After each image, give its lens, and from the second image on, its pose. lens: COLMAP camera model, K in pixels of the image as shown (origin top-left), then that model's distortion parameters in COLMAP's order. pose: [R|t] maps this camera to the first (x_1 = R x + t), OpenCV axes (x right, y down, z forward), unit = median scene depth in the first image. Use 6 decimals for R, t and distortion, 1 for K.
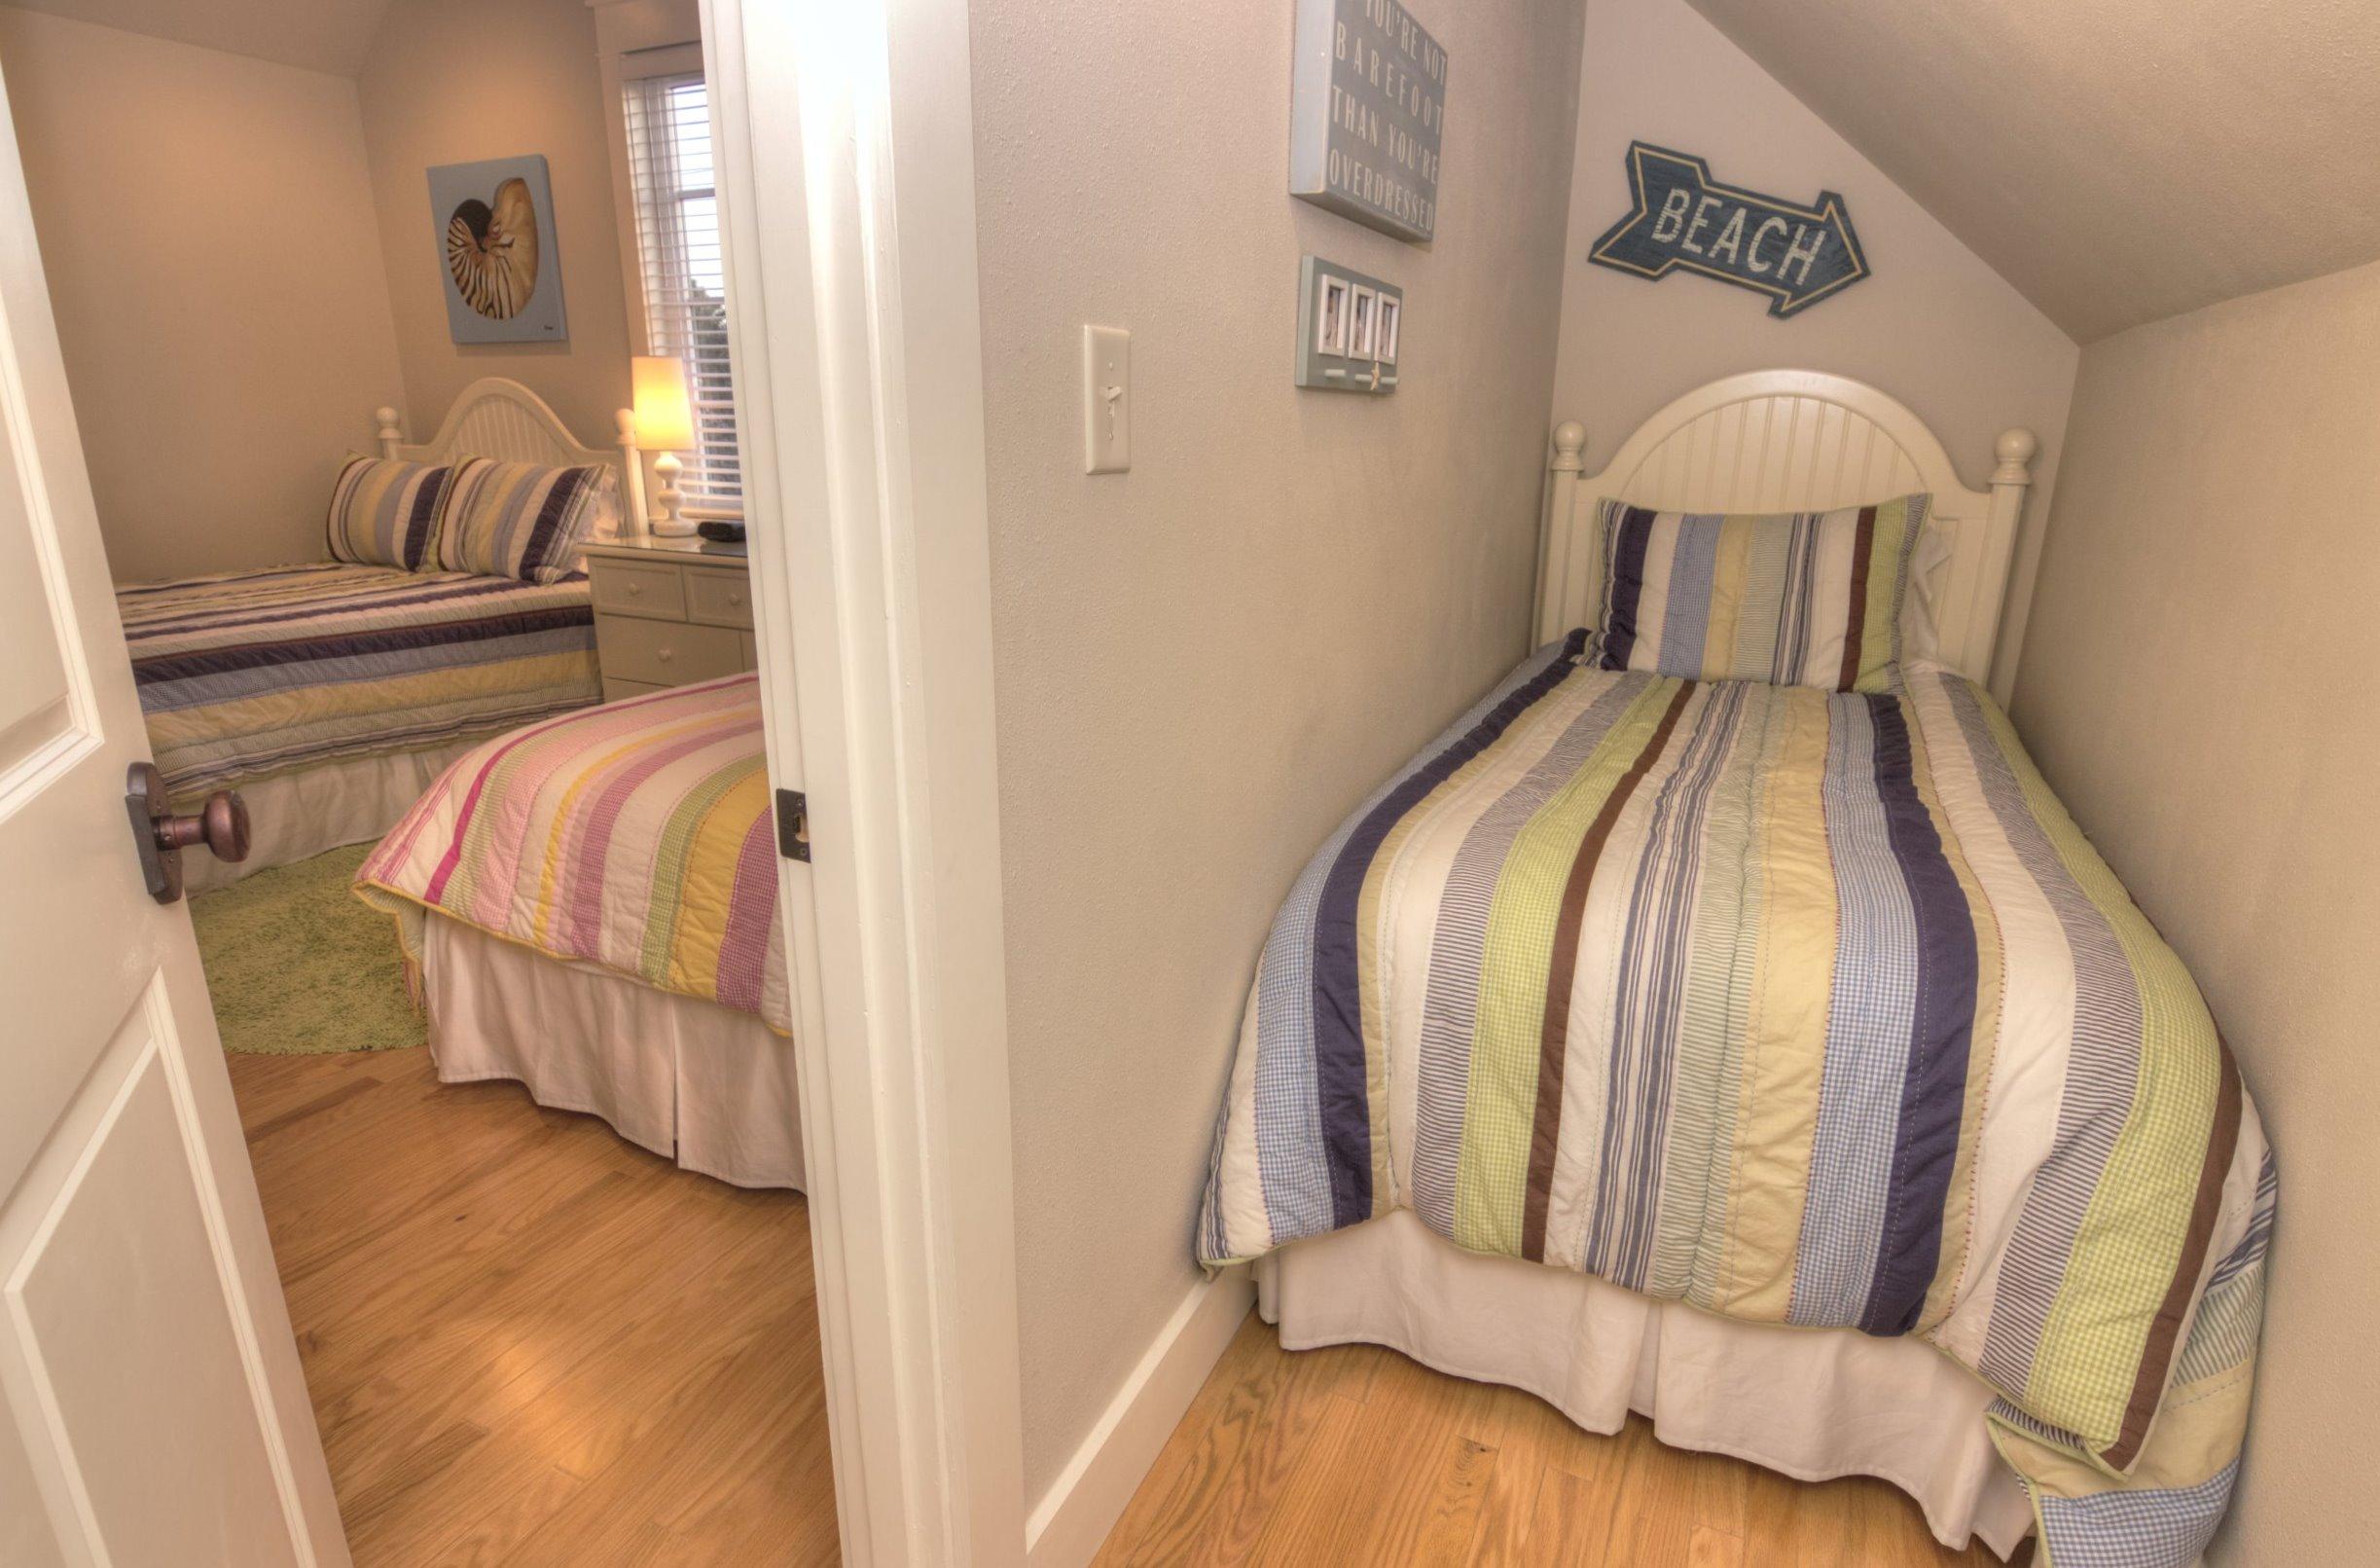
lens RADIAL K [[1265.3, 0, 1190.6], [0, 1265.3, 791.2], [0, 0, 1]] dist [-0.000165, -0.009966]
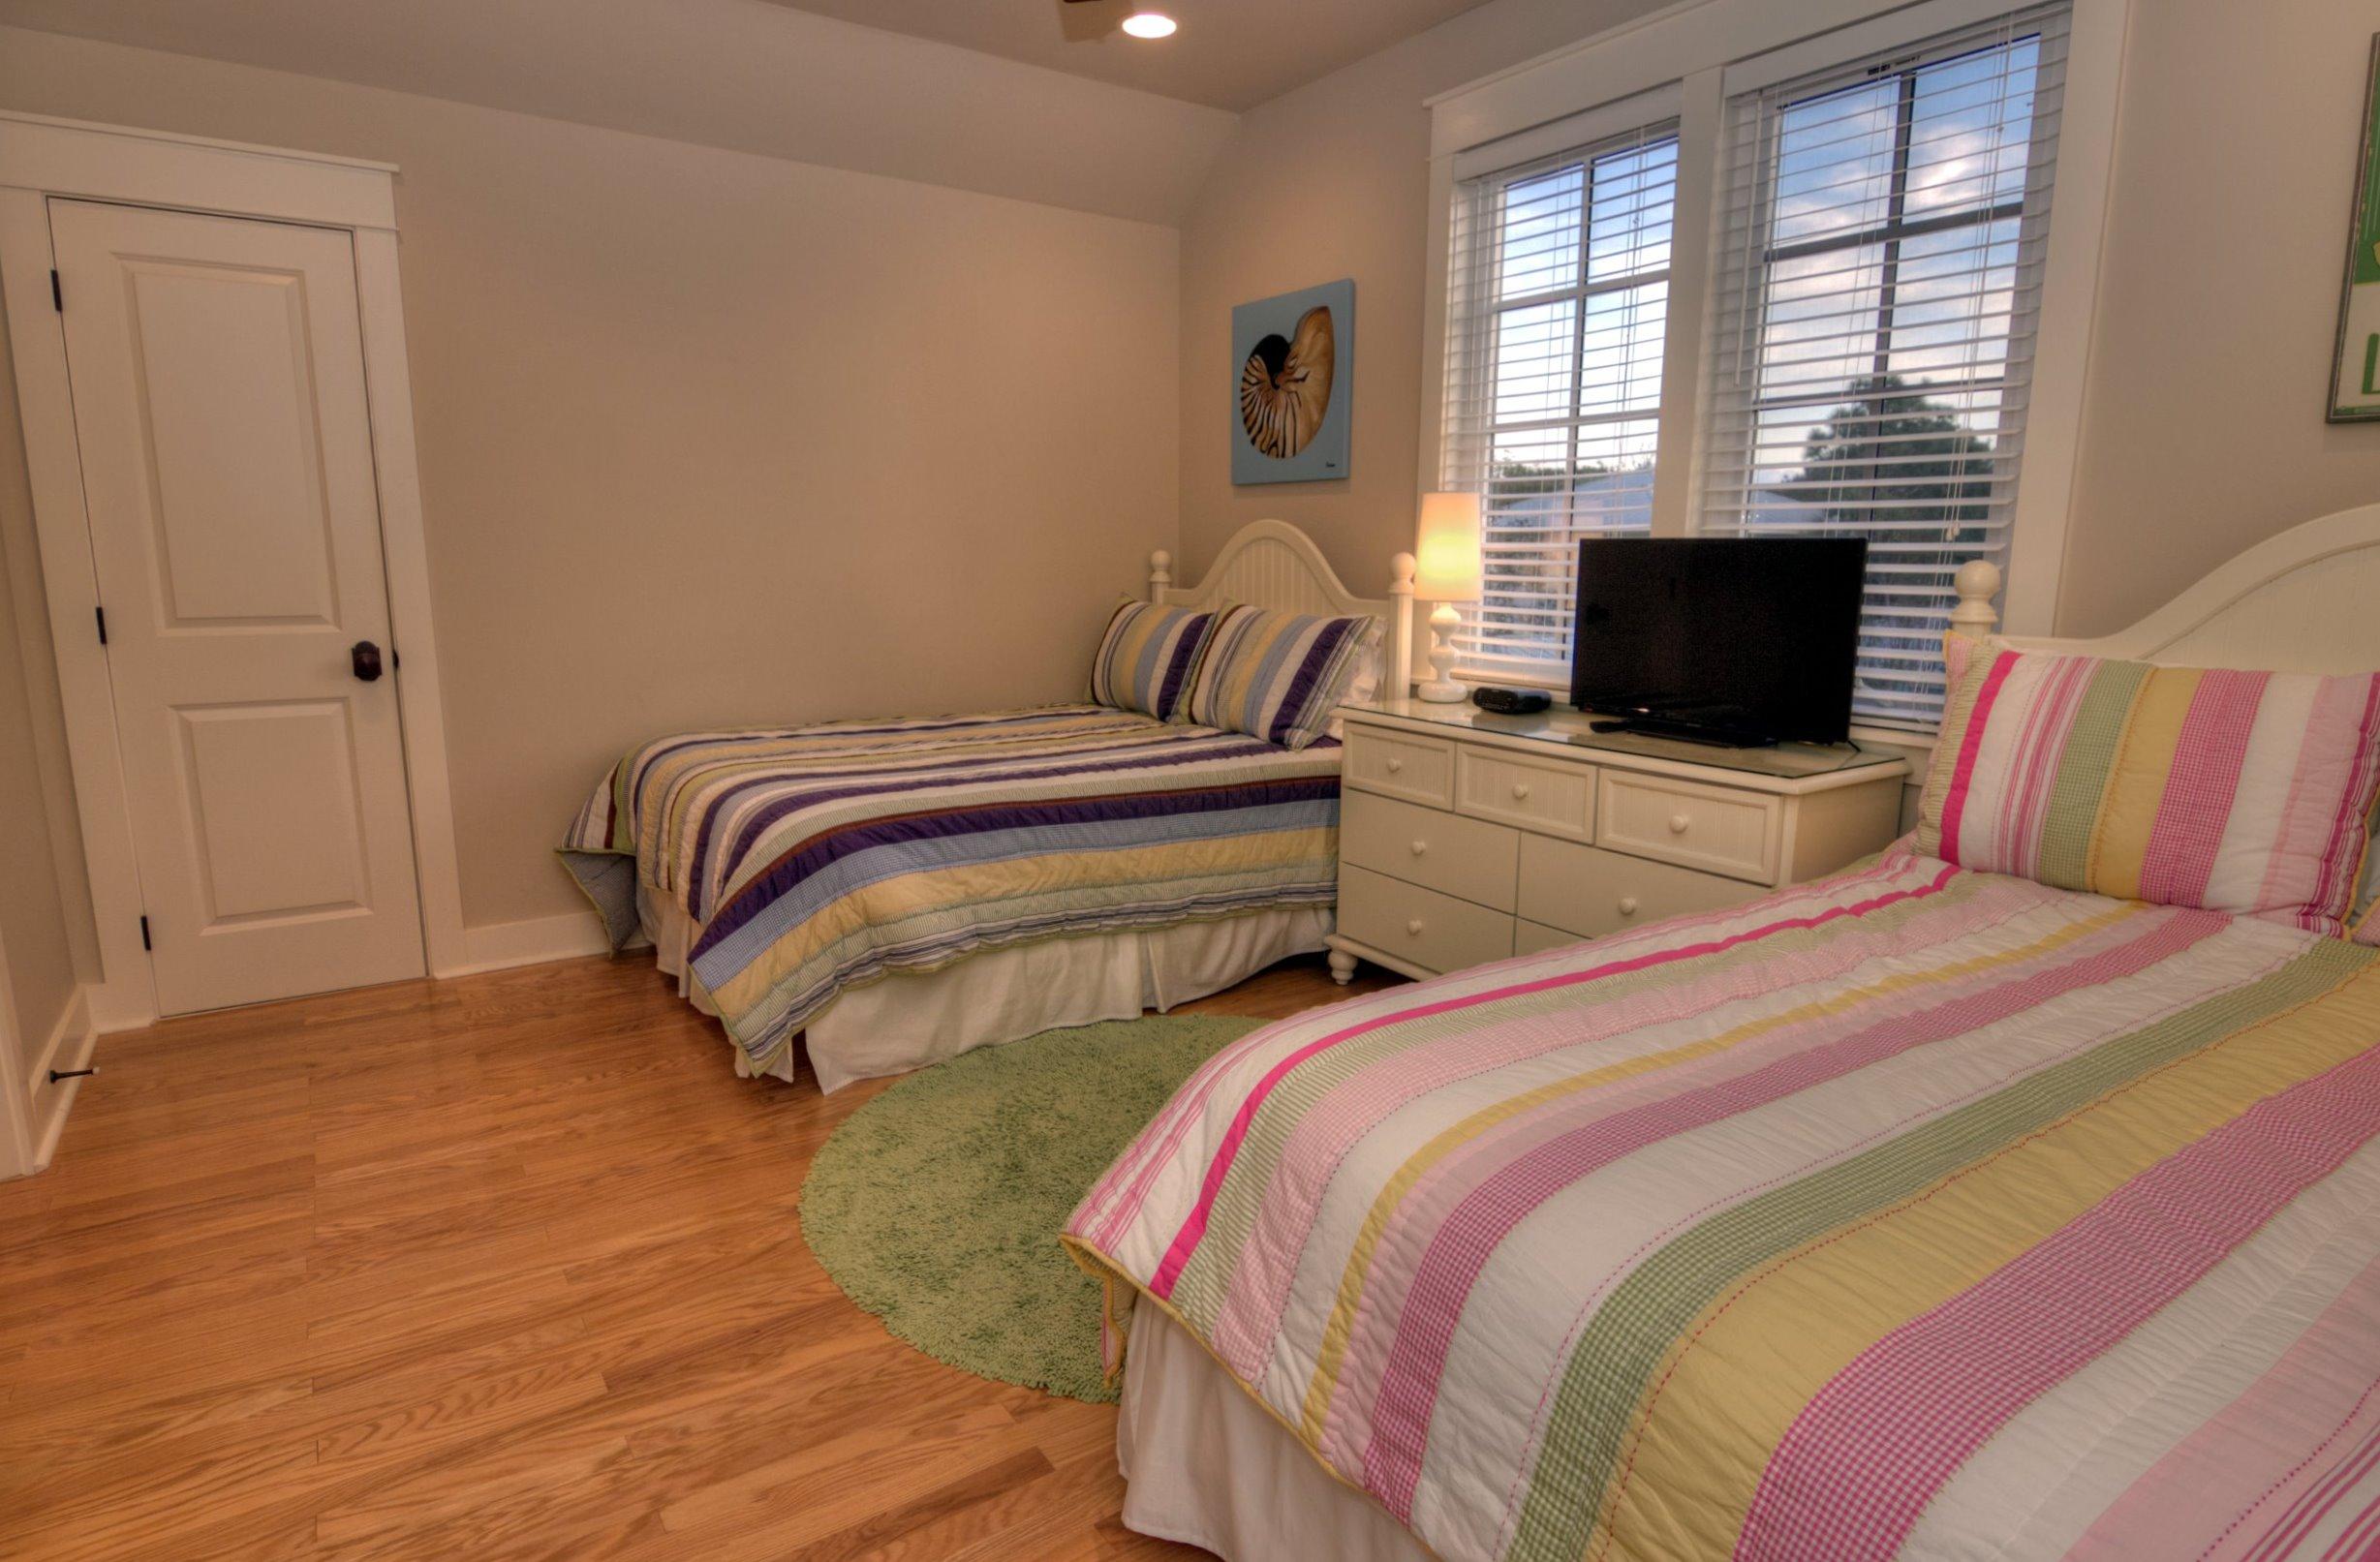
lens RADIAL K [[1311.0, 0, 1190.0], [0, 1311.0, 781.0], [0, 0, 1]] dist [0.056383, -0.000212]
pose [[0.871218, 0.084788, -0.483519, -0.134358], [-0.141831, 0.986441, -0.082577, -0.057353], [0.469961, 0.140521, 0.871430, 0.181073]]
